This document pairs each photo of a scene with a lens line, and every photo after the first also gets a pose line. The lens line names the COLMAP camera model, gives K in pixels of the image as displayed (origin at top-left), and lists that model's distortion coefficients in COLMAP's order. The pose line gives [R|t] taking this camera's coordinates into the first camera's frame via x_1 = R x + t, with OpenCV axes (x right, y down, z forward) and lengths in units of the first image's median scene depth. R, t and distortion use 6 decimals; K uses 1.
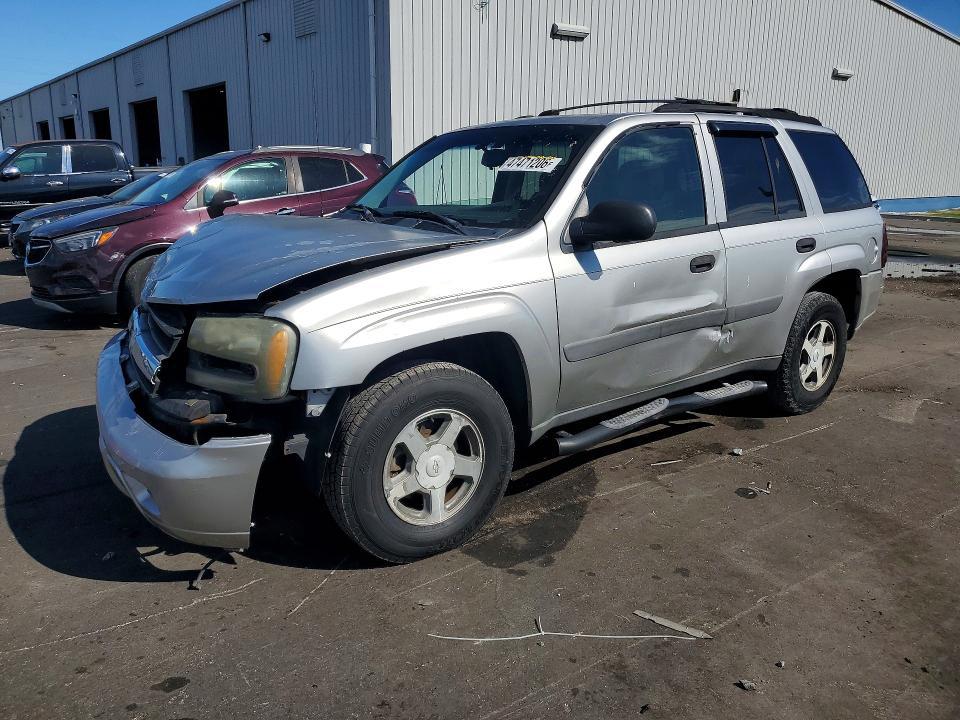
lens RADIAL K [[760.1, 0, 449.8], [0, 760.1, 355.8], [0, 0, 1]] dist [0.052306, -0.013901]
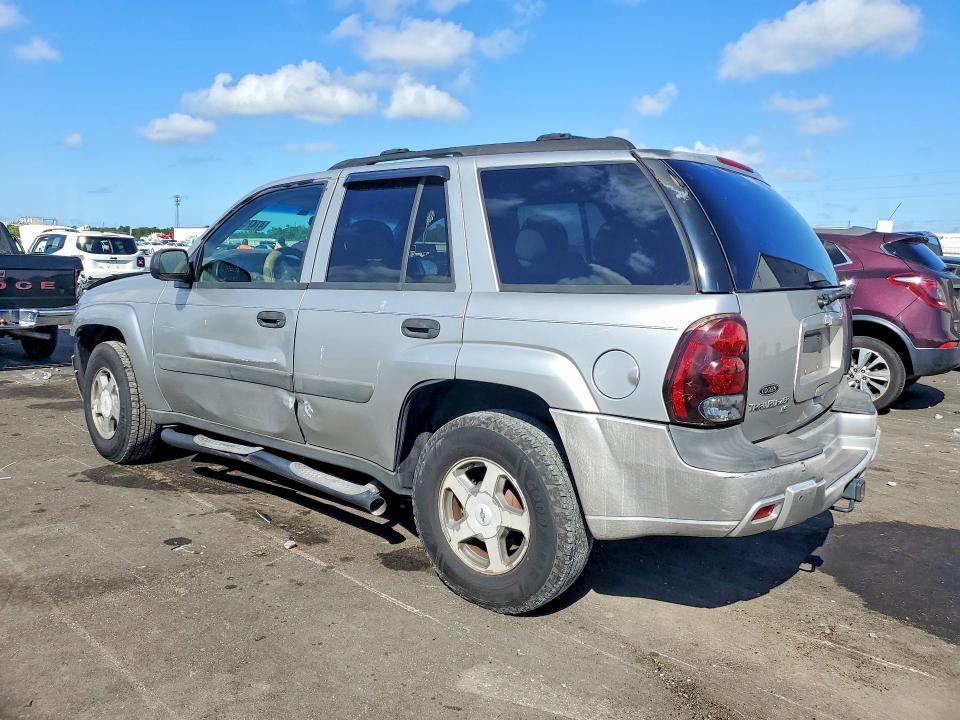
lens RADIAL K [[760.1, 0, 481.7], [0, 760.1, 356.8], [0, 0, 1]] dist [0.052306, -0.013901]
pose [[0.196300, 0.123413, -0.972747, 1.269873], [-0.252564, 0.964938, 0.071455, -0.201048], [0.947459, 0.231655, 0.220587, 0.996598]]
